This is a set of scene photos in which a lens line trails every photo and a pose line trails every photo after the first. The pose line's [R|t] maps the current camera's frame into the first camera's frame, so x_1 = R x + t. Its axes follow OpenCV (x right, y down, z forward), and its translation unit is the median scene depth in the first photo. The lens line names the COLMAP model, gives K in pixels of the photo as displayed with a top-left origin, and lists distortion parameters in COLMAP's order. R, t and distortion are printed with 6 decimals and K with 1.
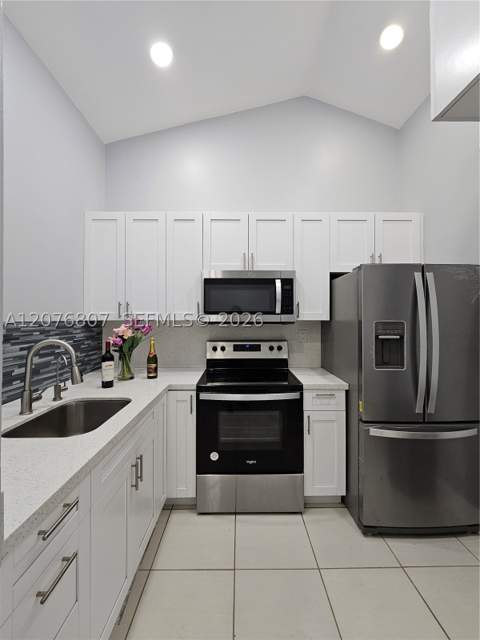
lens RADIAL K [[261.8, 0, 237.6], [0, 261.8, 319.9], [0, 0, 1]] dist [-0.000631, 0.000063]
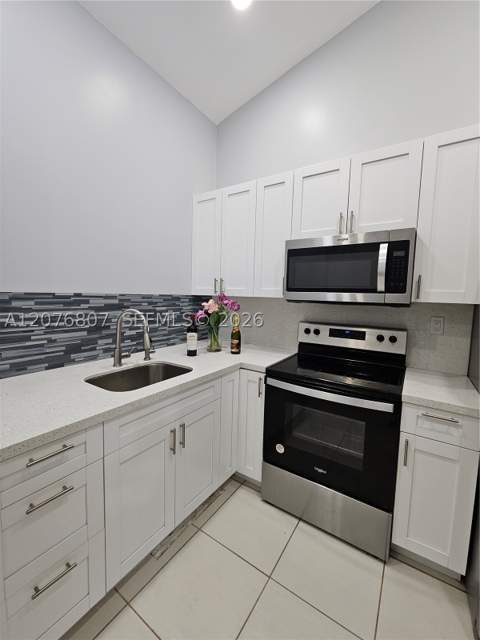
lens RADIAL K [[261.8, 0, 240.0], [0, 261.8, 318.4], [0, 0, 1]] dist [-0.000631, 0.000063]
pose [[0.829213, 0.072985, -0.554147, 0.245878], [-0.028755, 0.995695, 0.088113, -0.003054], [0.558192, -0.057130, 0.827743, 0.184695]]
